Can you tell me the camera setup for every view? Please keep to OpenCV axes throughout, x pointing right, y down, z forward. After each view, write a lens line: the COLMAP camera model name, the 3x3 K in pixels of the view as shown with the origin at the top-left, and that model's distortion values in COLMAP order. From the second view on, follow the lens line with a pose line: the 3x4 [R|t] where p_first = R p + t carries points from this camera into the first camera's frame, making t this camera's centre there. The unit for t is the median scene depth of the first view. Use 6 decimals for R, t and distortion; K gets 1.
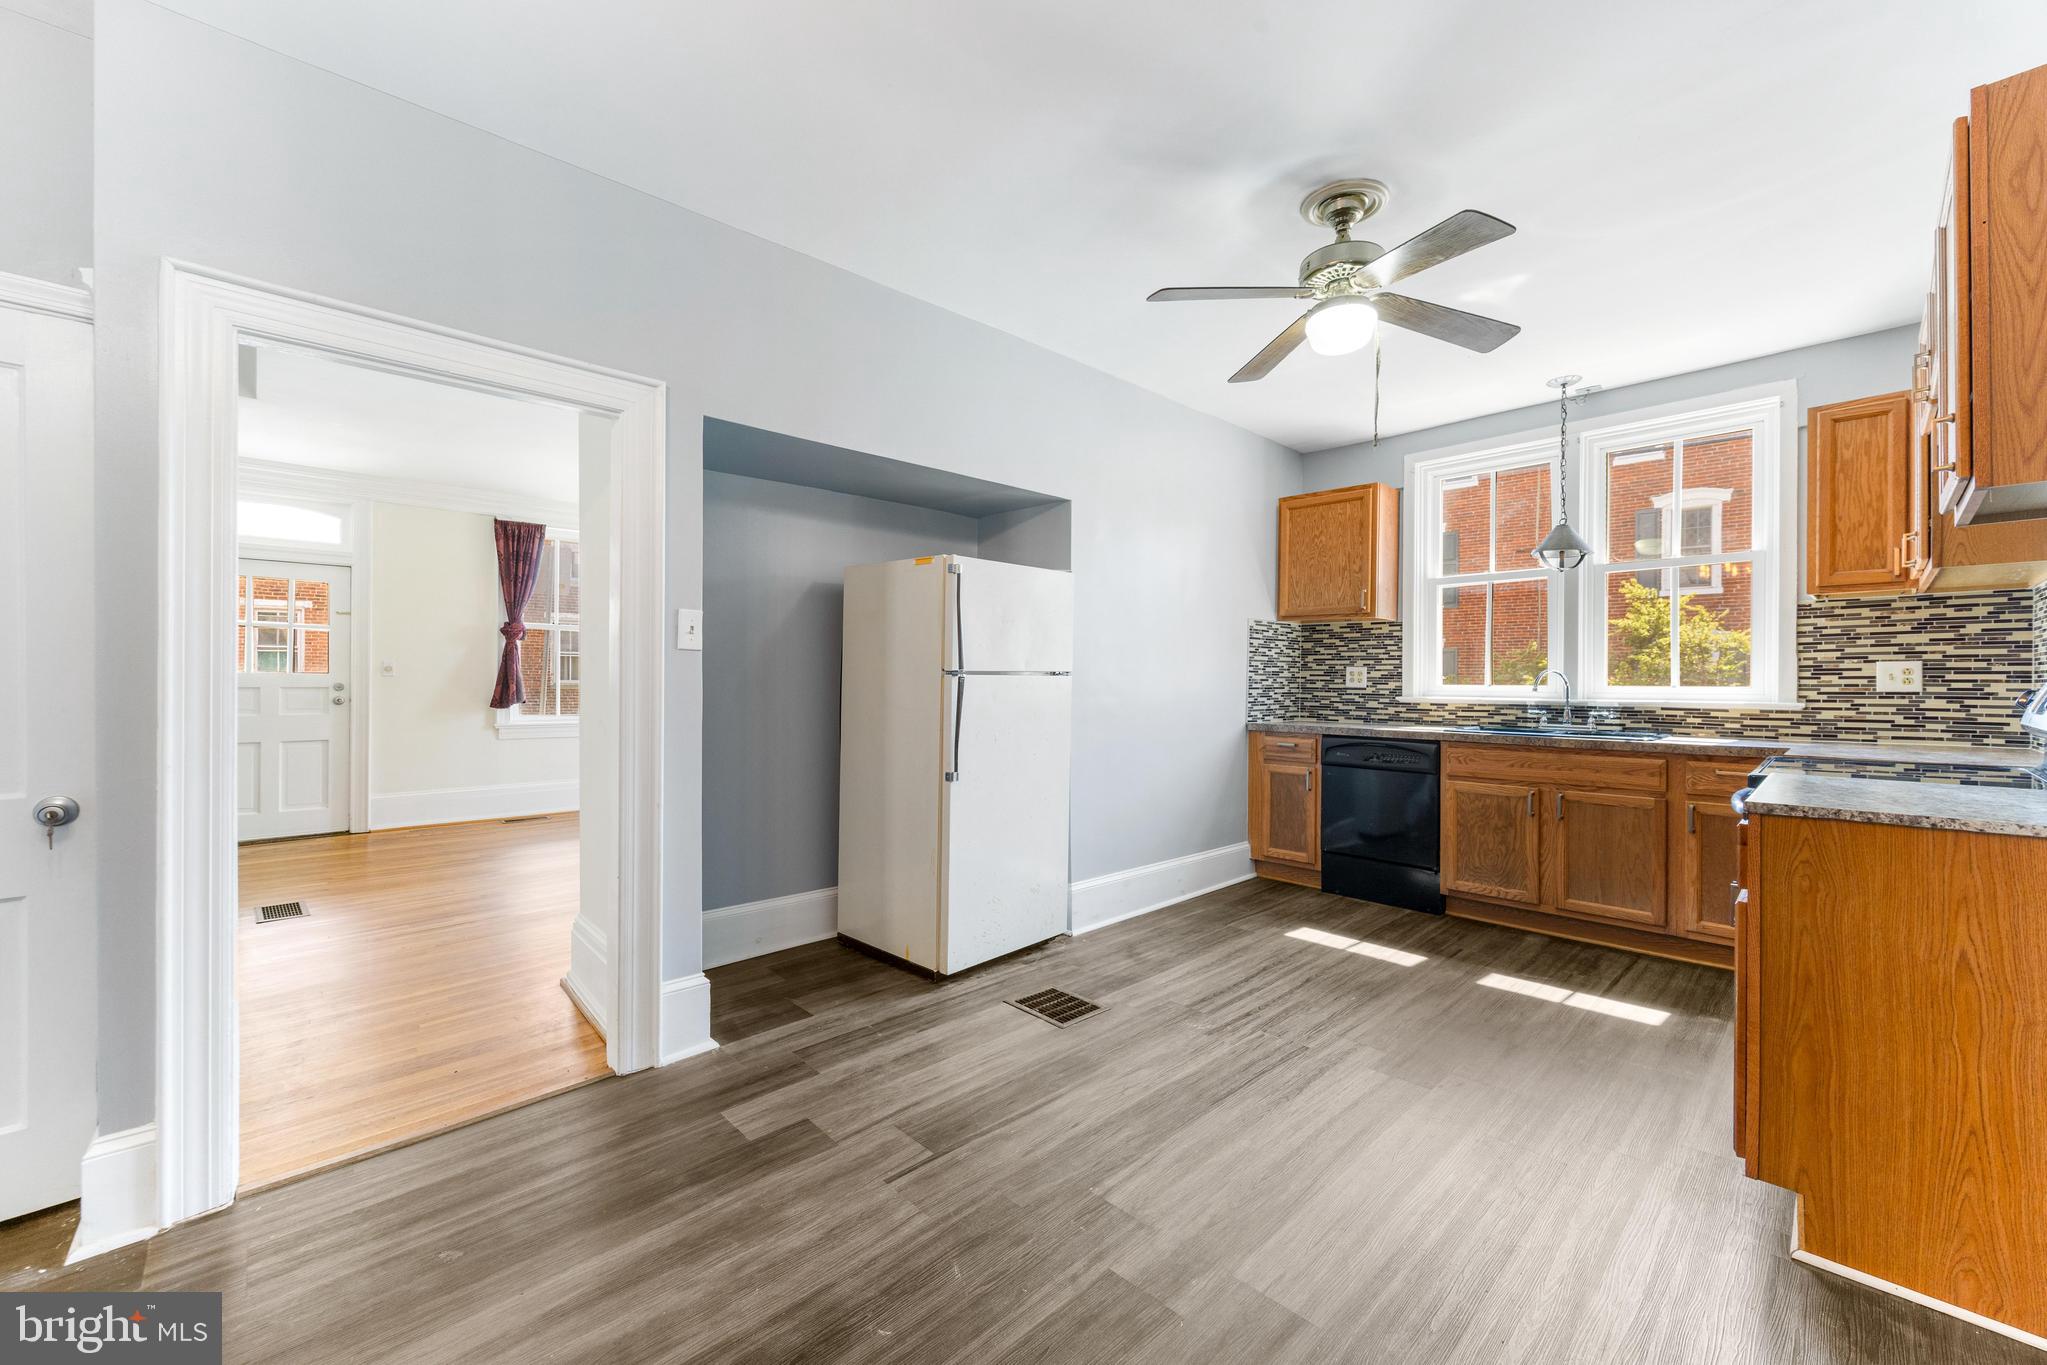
lens RADIAL K [[773.9, 0, 1023.5], [0, 773.9, 682.5], [0, 0, 1]] dist [-0.004531, -0.000132]
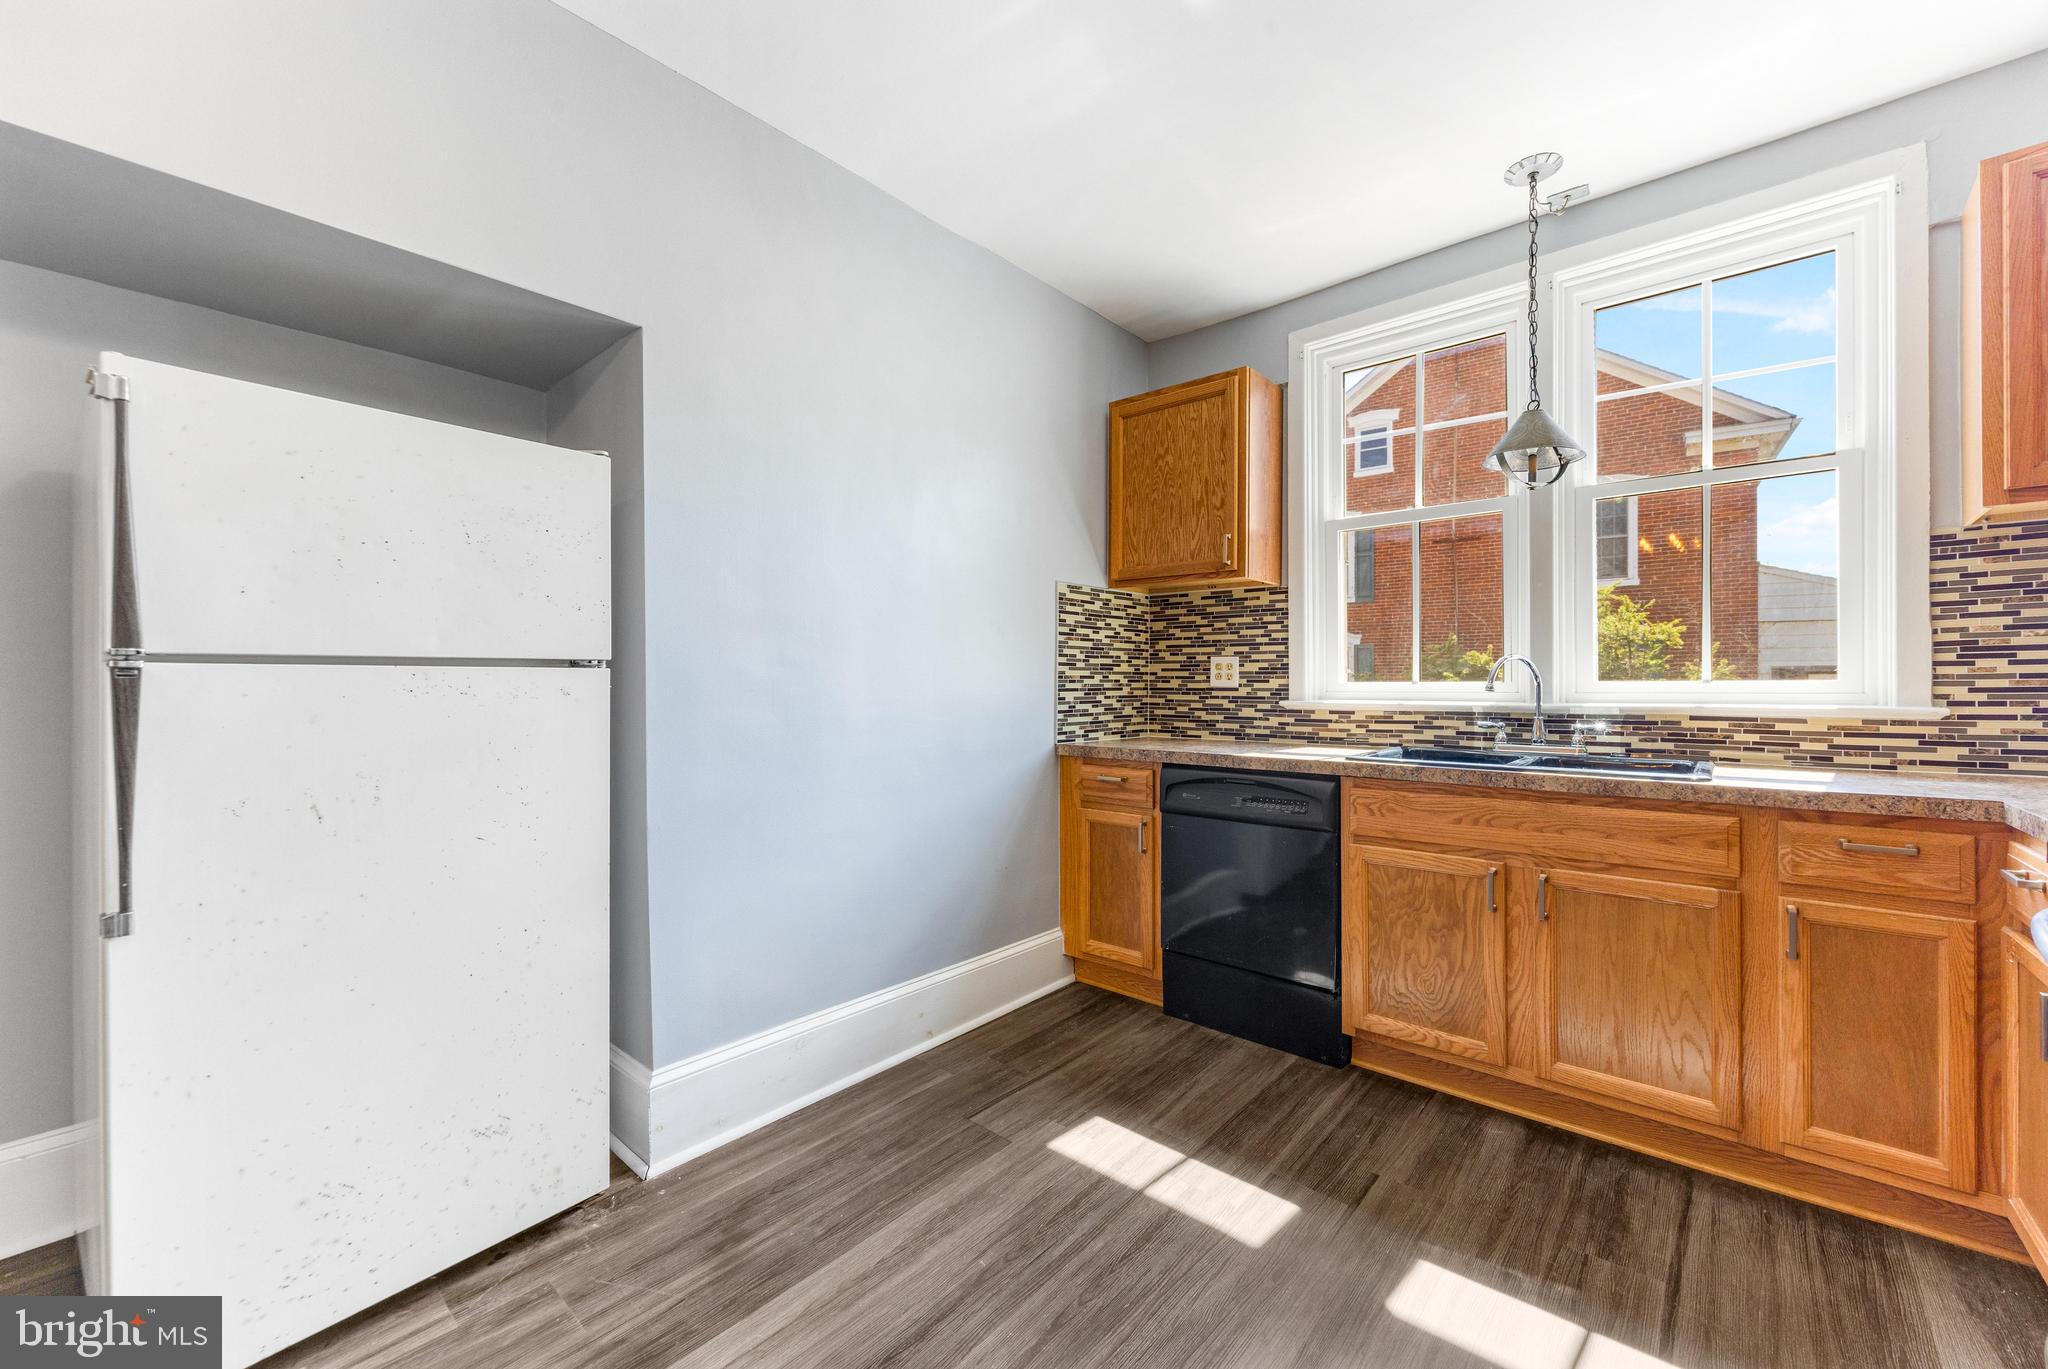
lens RADIAL K [[790.4, 0, 1024.0], [0, 790.4, 684.5], [0, 0, 1]] dist [-0.005343, 0.000093]
pose [[0.995639, -0.008405, 0.092905, 0.253844], [0.008500, 0.999964, -0.000628, 0.003854], [-0.092897, 0.001415, 0.995675, 0.439560]]
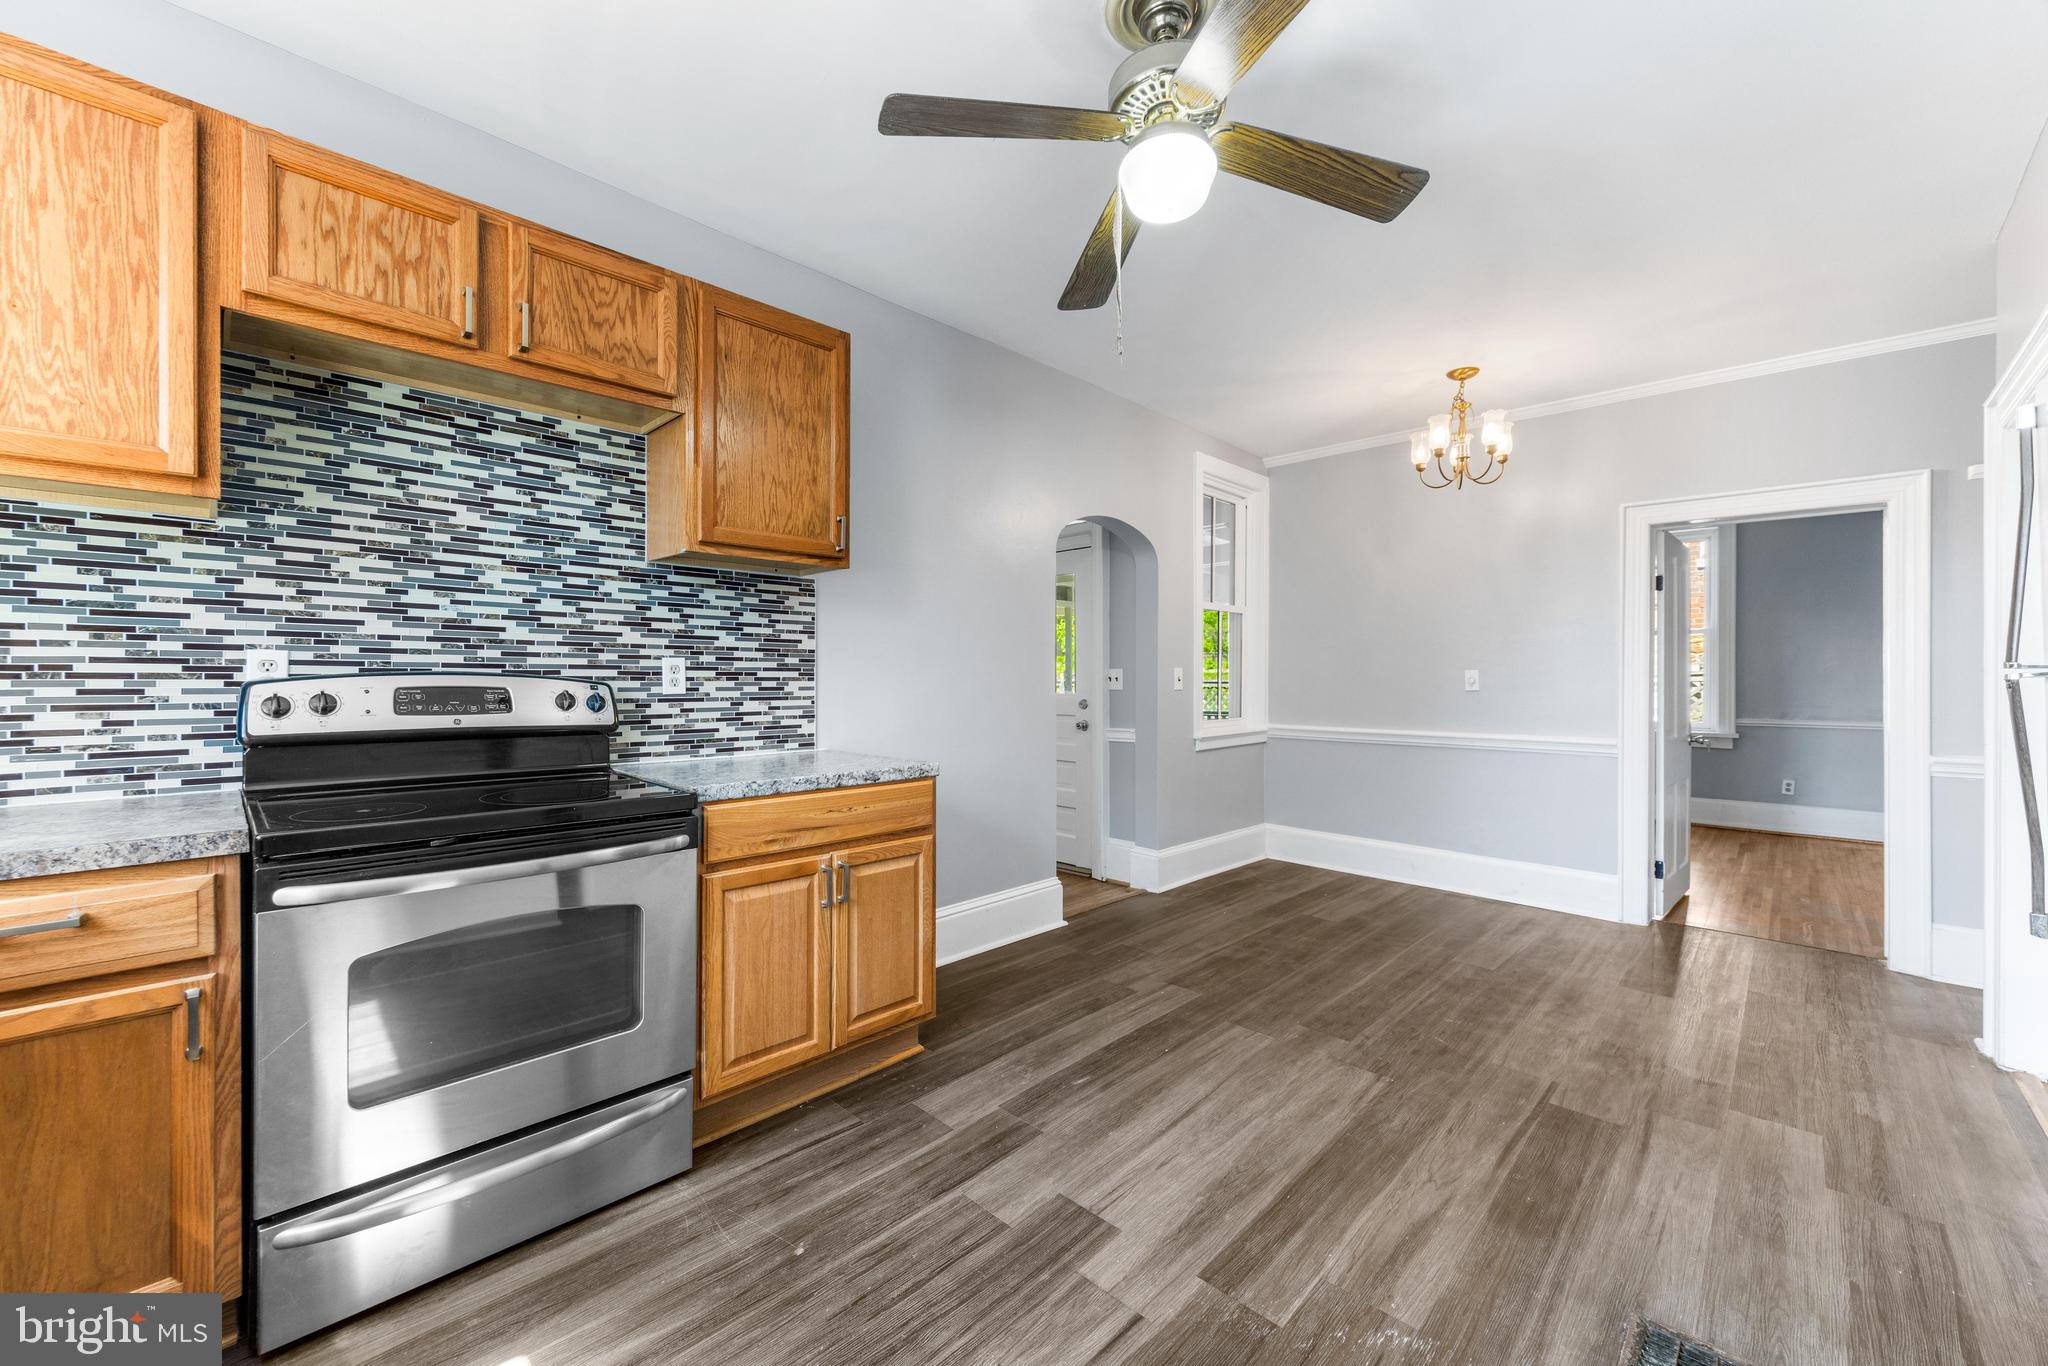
lens RADIAL K [[790.4, 0, 1024.0], [0, 790.4, 683.0], [0, 0, 1]] dist [-0.005343, 0.000093]
pose [[-0.999226, -0.002652, -0.039258, 0.354977], [-0.002772, 0.999992, 0.003011, -0.001207], [0.039250, 0.003117, -0.999225, 1.079022]]
